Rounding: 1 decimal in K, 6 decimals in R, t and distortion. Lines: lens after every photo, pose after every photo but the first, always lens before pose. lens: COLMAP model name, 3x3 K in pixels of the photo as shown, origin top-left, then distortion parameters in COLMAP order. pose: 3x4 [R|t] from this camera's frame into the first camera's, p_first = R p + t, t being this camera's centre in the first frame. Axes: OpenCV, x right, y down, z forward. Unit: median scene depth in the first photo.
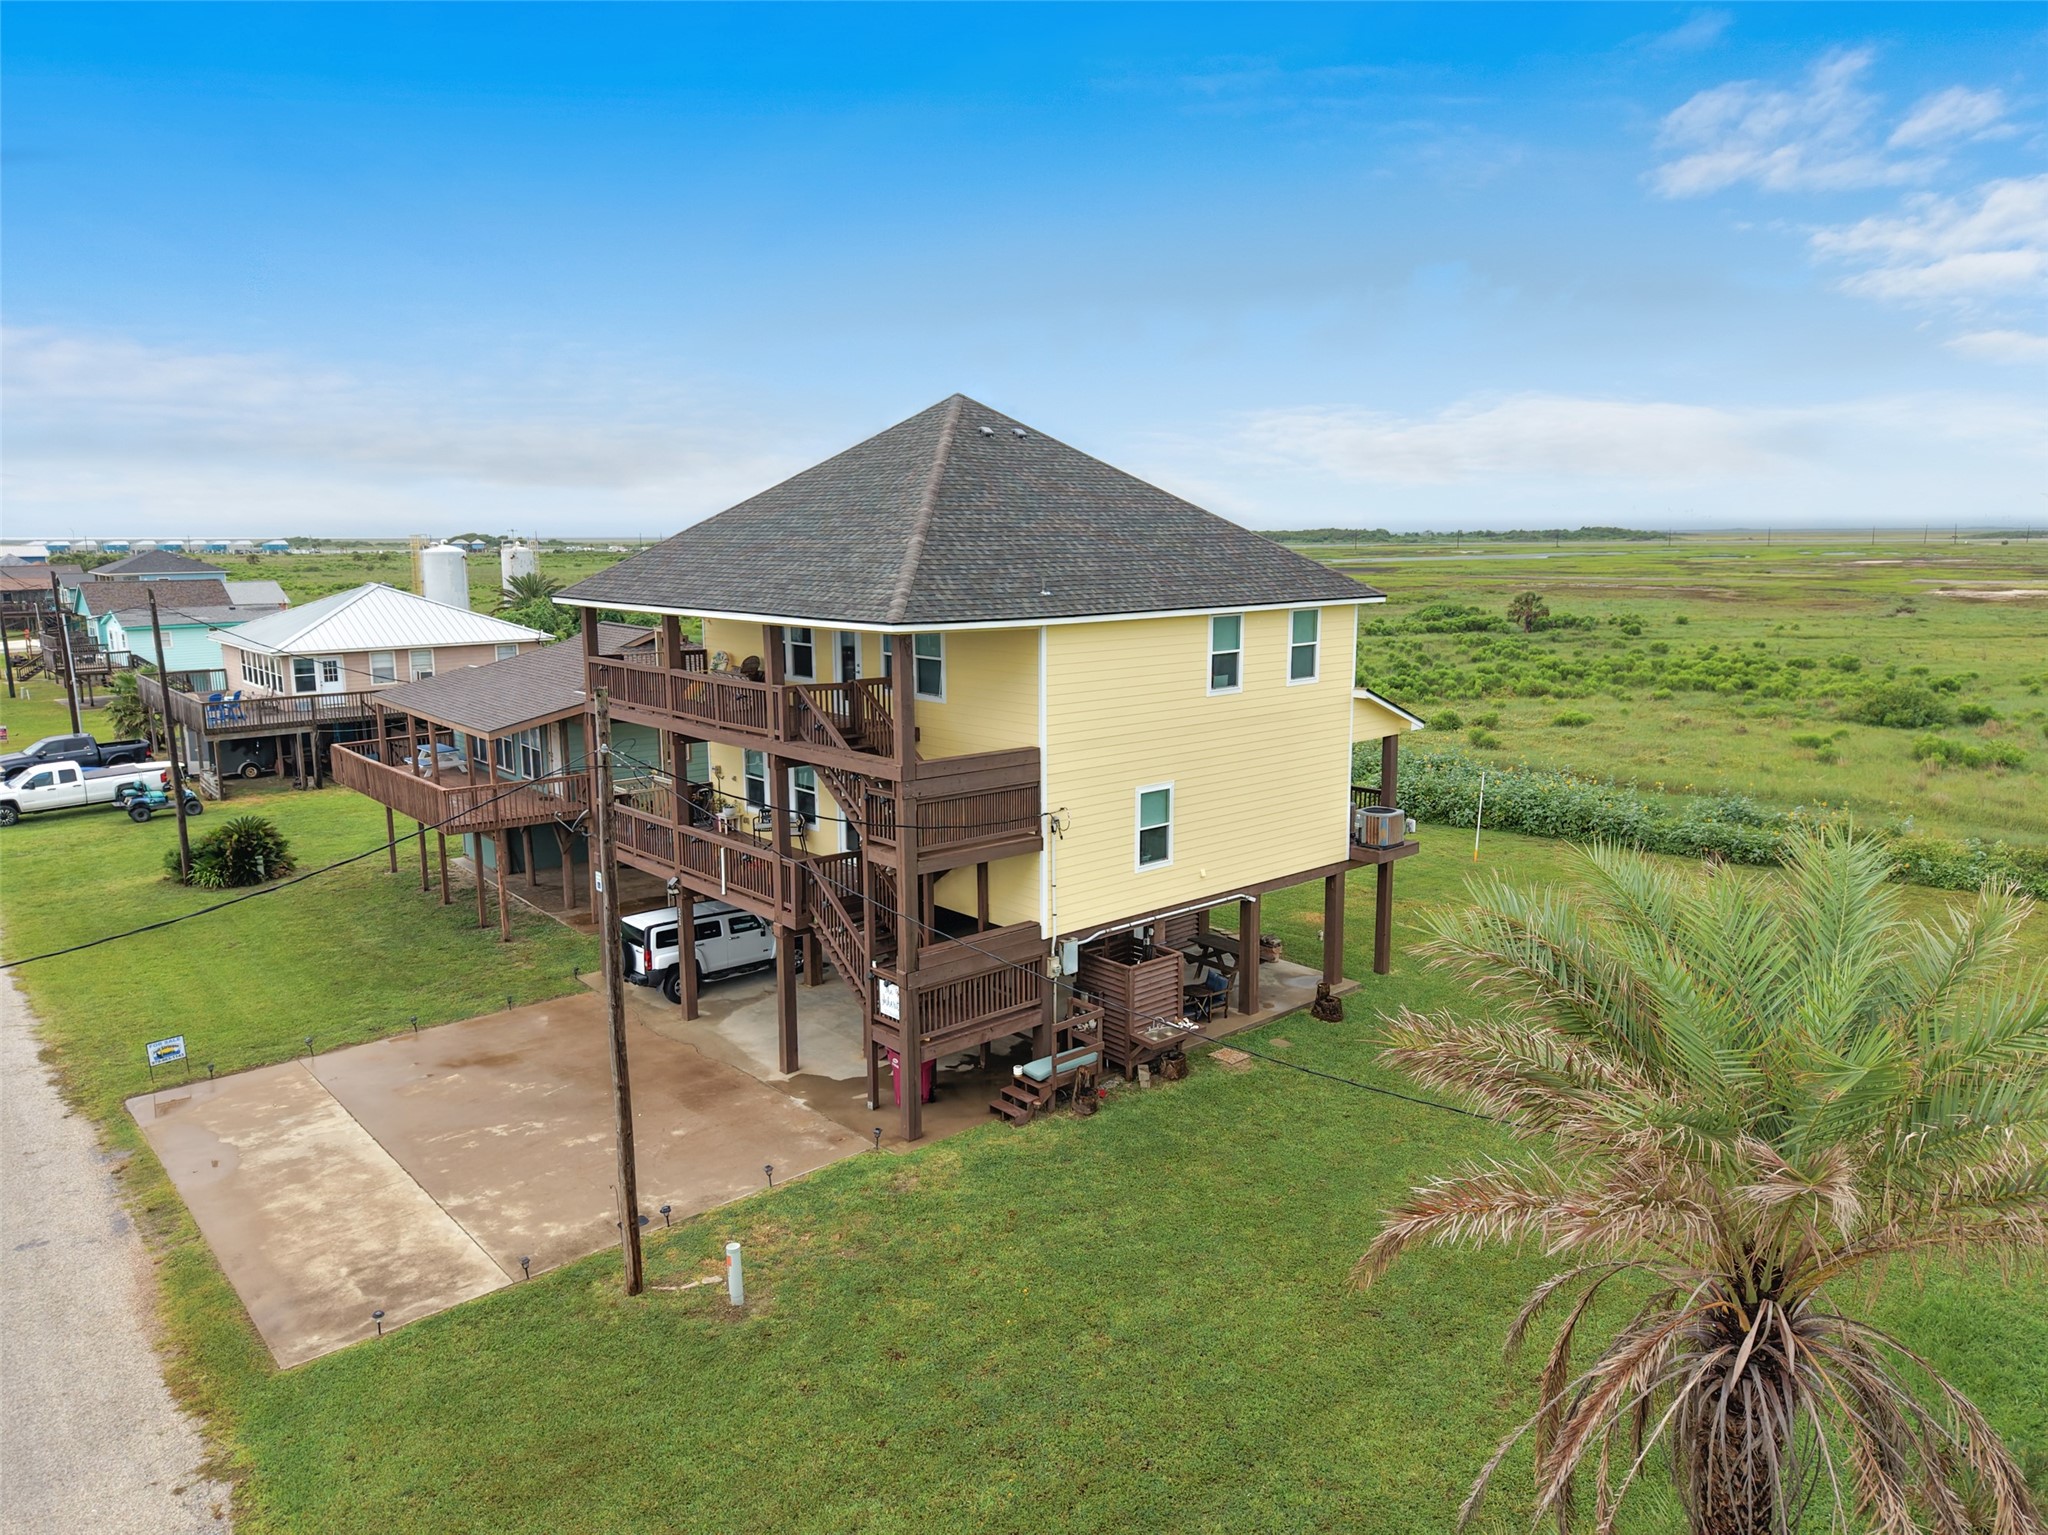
lens RADIAL K [[1371.0, 0, 1024.0], [0, 1371.0, 767.5], [0, 0, 1]] dist [0.029096, -0.033462]
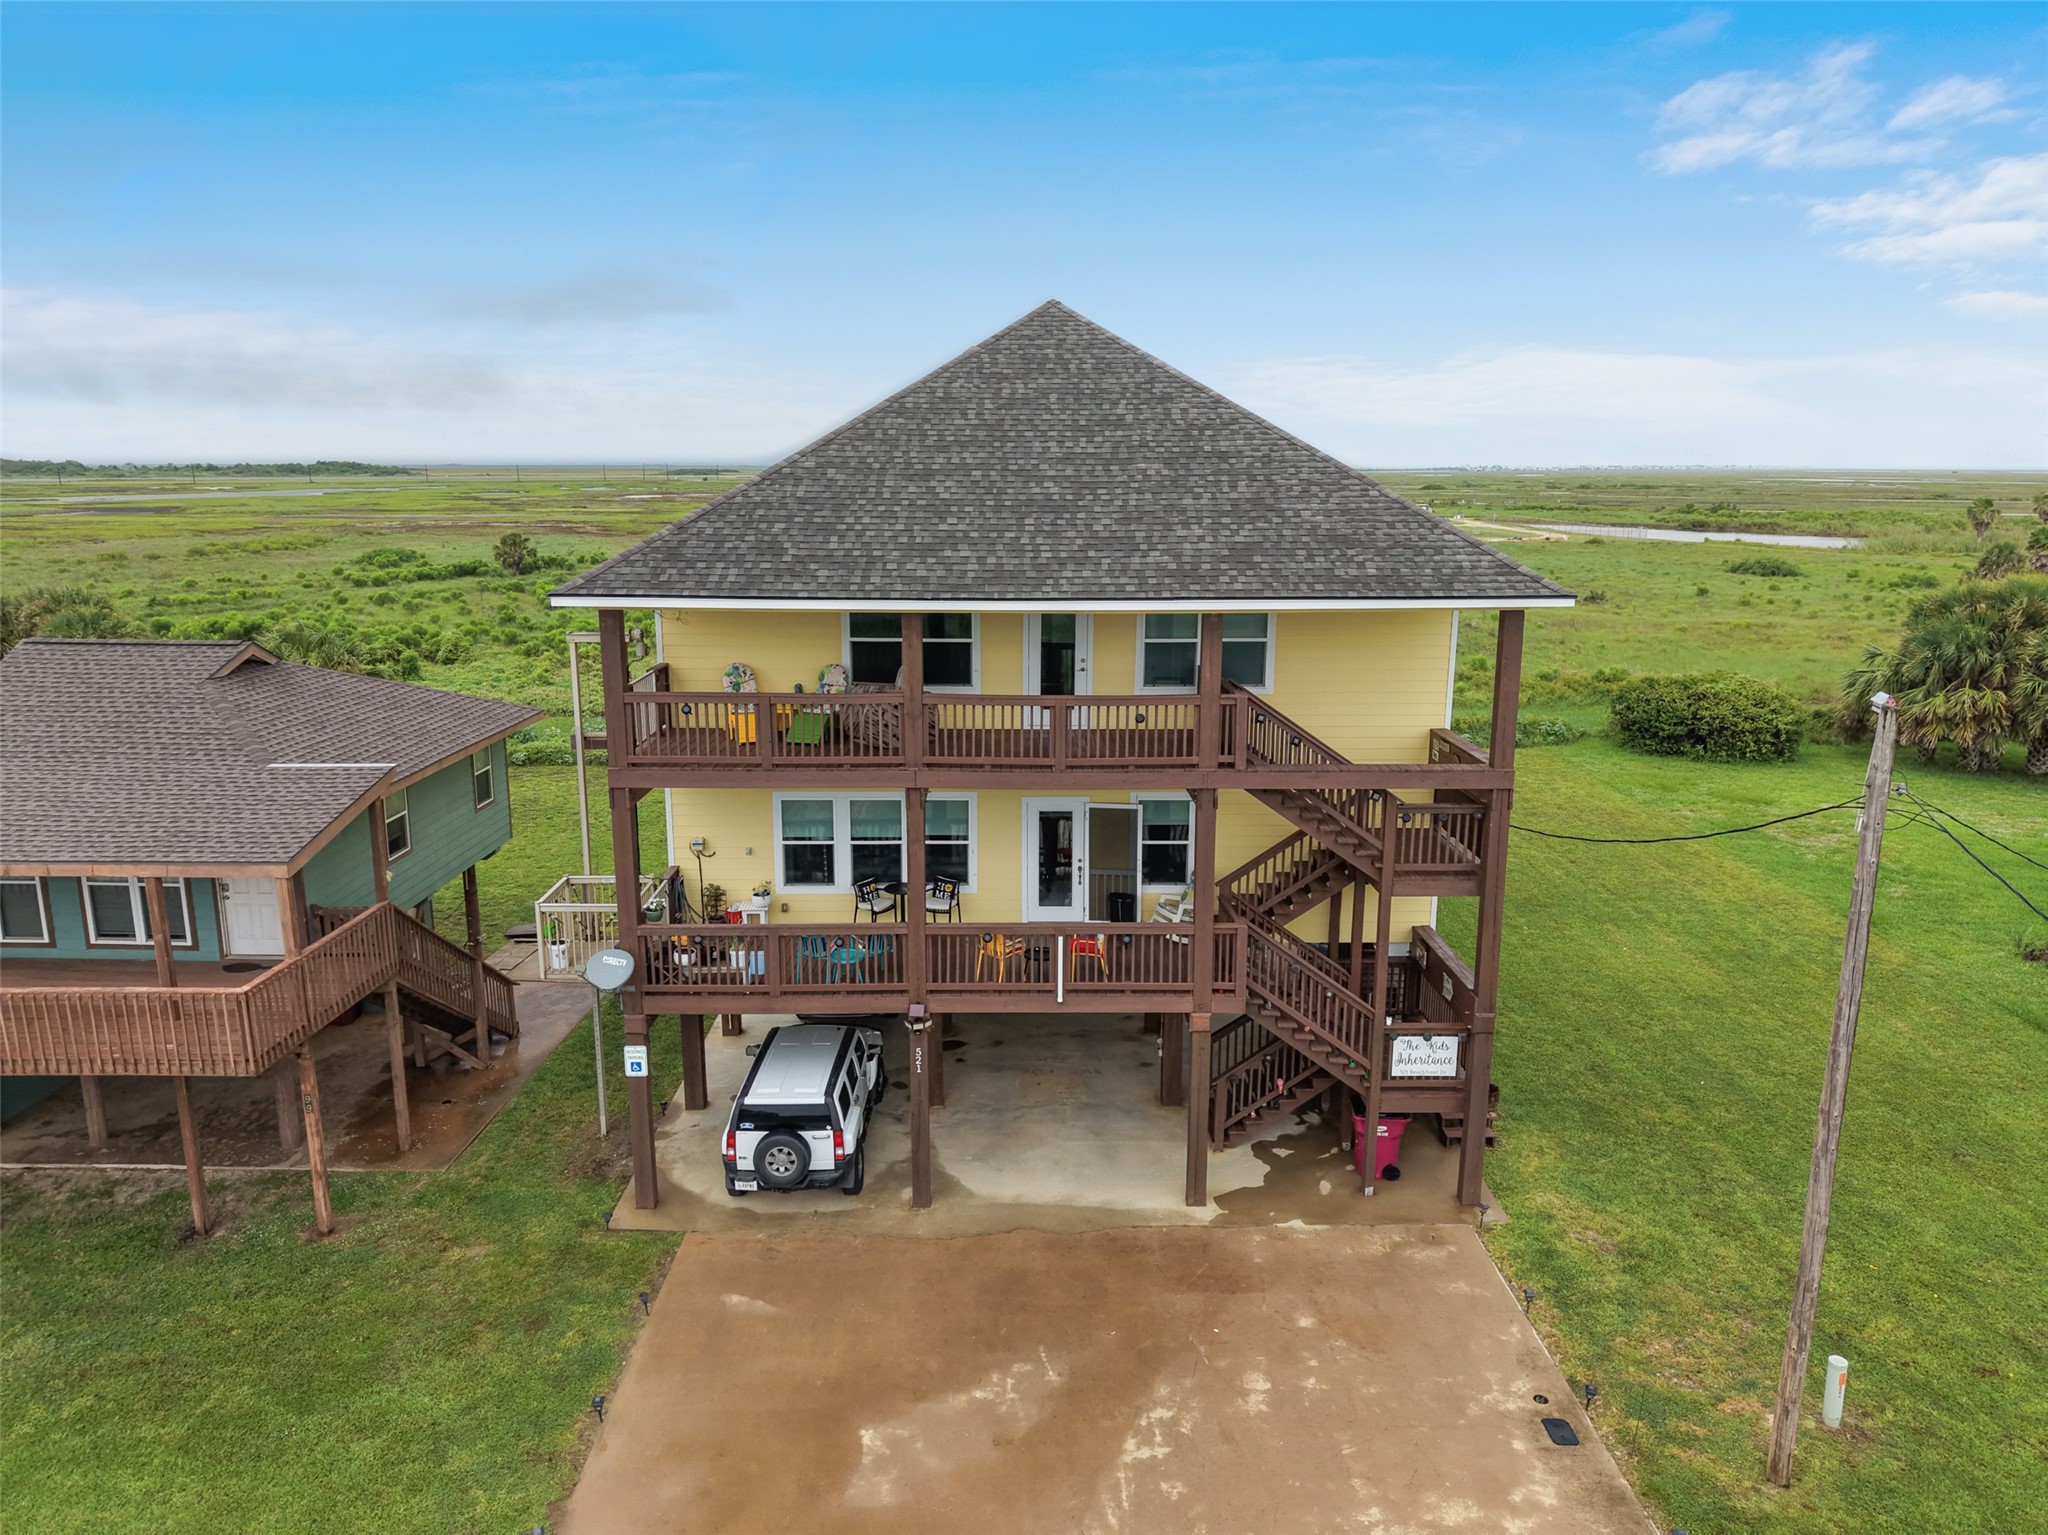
lens RADIAL K [[1449.3, 0, 944.6], [0, 1449.3, 779.9], [0, 0, 1]] dist [-0.059599, 0.270935]
pose [[0.683025, -0.167249, 0.710988, -0.867588], [0.135769, 0.985537, 0.101404, -0.116431], [-0.717665, 0.027269, 0.695854, 0.590900]]
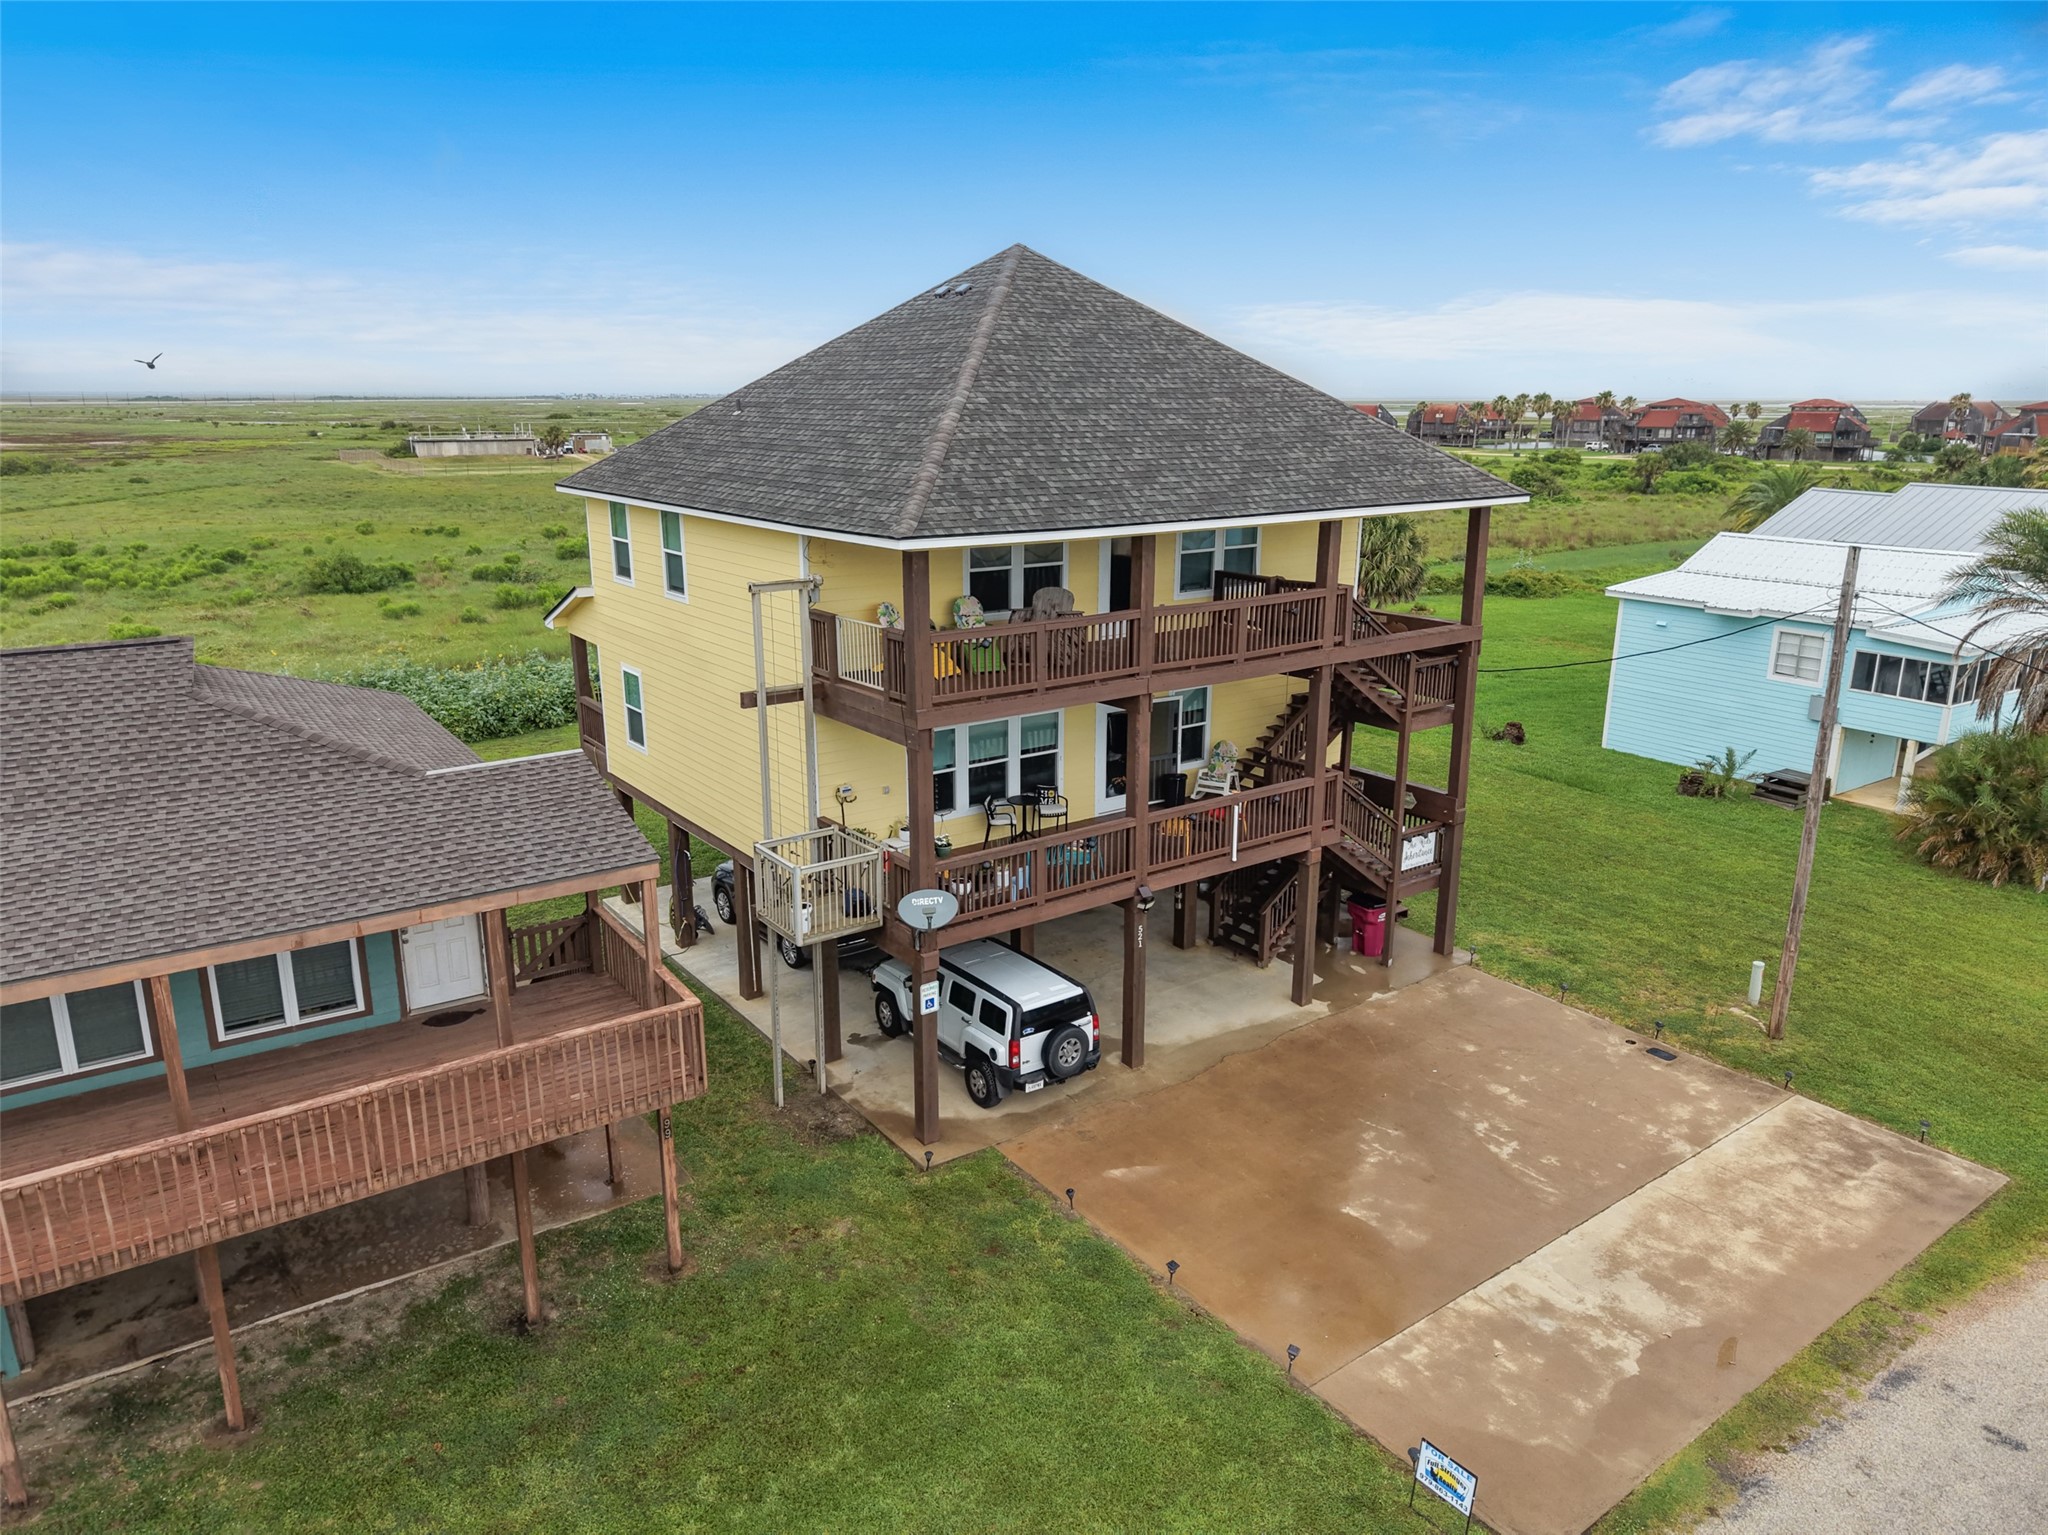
lens RADIAL K [[1528.5, 0, 855.8], [0, 1528.5, 814.1], [0, 0, 1]] dist [0.154372, -0.177002]
pose [[0.071093, -0.261414, 0.962605, -1.288381], [0.174845, 0.953371, 0.245993, -0.234495], [-0.982026, 0.150818, 0.113485, 1.266810]]
